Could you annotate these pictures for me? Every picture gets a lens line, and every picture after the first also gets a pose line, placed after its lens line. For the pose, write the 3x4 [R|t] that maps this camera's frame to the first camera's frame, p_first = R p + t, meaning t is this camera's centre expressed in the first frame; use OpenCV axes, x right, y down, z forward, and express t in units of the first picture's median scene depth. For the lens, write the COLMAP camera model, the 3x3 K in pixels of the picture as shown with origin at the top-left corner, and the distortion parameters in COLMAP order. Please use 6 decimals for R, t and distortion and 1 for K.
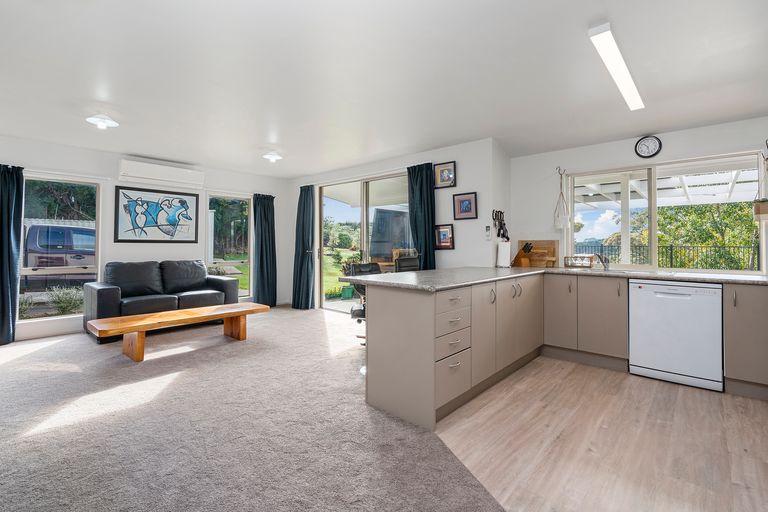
lens RADIAL K [[350.3, 0, 383.4], [0, 350.3, 251.1], [0, 0, 1]] dist [-0.003813, 0.000286]
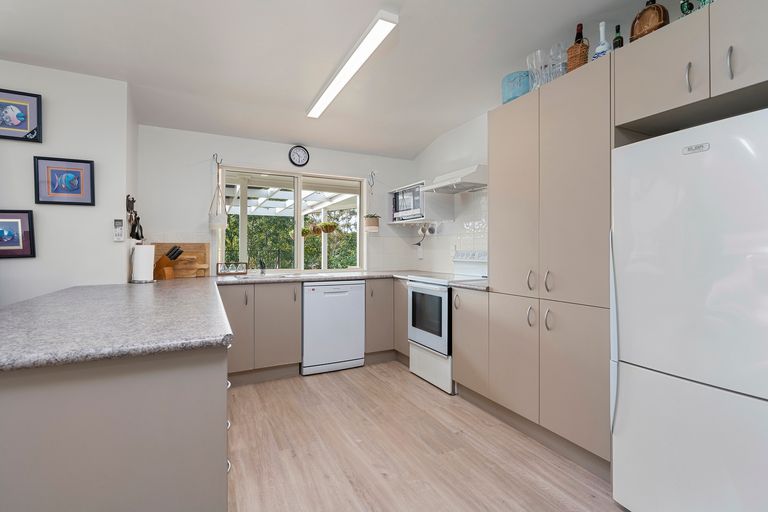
lens RADIAL K [[350.3, 0, 382.2], [0, 350.3, 251.4], [0, 0, 1]] dist [-0.003813, 0.000286]
pose [[0.354029, -0.005730, 0.935217, -0.149357], [0.018447, 0.999829, -0.000857, -0.004610], [-0.935052, 0.017555, 0.354075, 0.397915]]
